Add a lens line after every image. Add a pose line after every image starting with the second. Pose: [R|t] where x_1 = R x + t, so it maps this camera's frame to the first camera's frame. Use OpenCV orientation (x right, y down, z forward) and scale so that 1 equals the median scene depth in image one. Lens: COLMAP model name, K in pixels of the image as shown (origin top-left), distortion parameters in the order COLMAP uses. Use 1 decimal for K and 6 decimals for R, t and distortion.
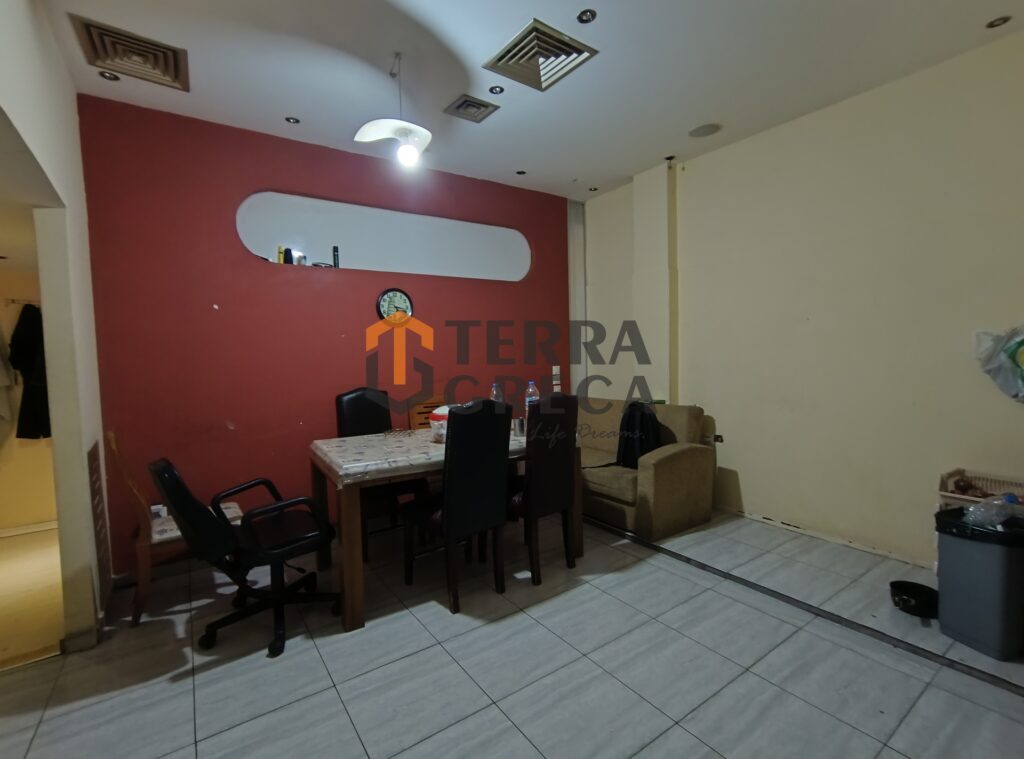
lens RADIAL K [[470.5, 0, 511.5], [0, 470.5, 381.9], [0, 0, 1]] dist [-0.000402, -0.001172]
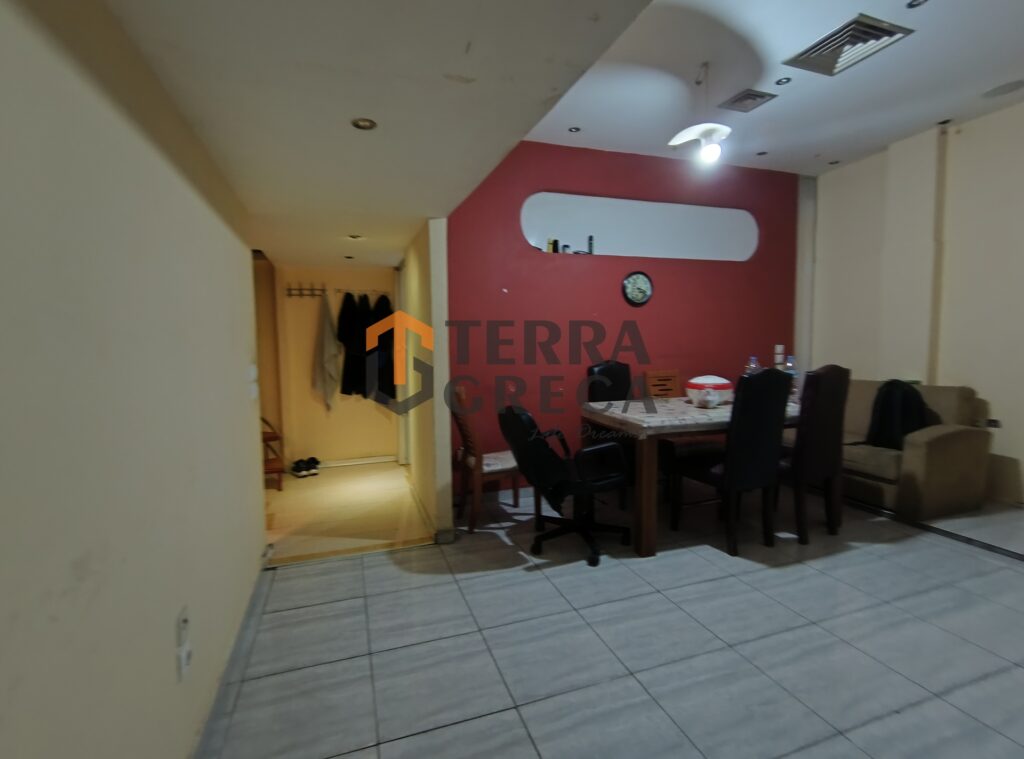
lens RADIAL K [[475.7, 0, 512.0], [0, 475.7, 379.5], [0, 0, 1]] dist [-0.001238, 0.001304]
pose [[0.961426, 0.030886, -0.273324, -0.291207], [-0.024167, 0.999318, 0.027916, 0.040930], [0.273999, -0.020234, 0.961517, -0.210969]]
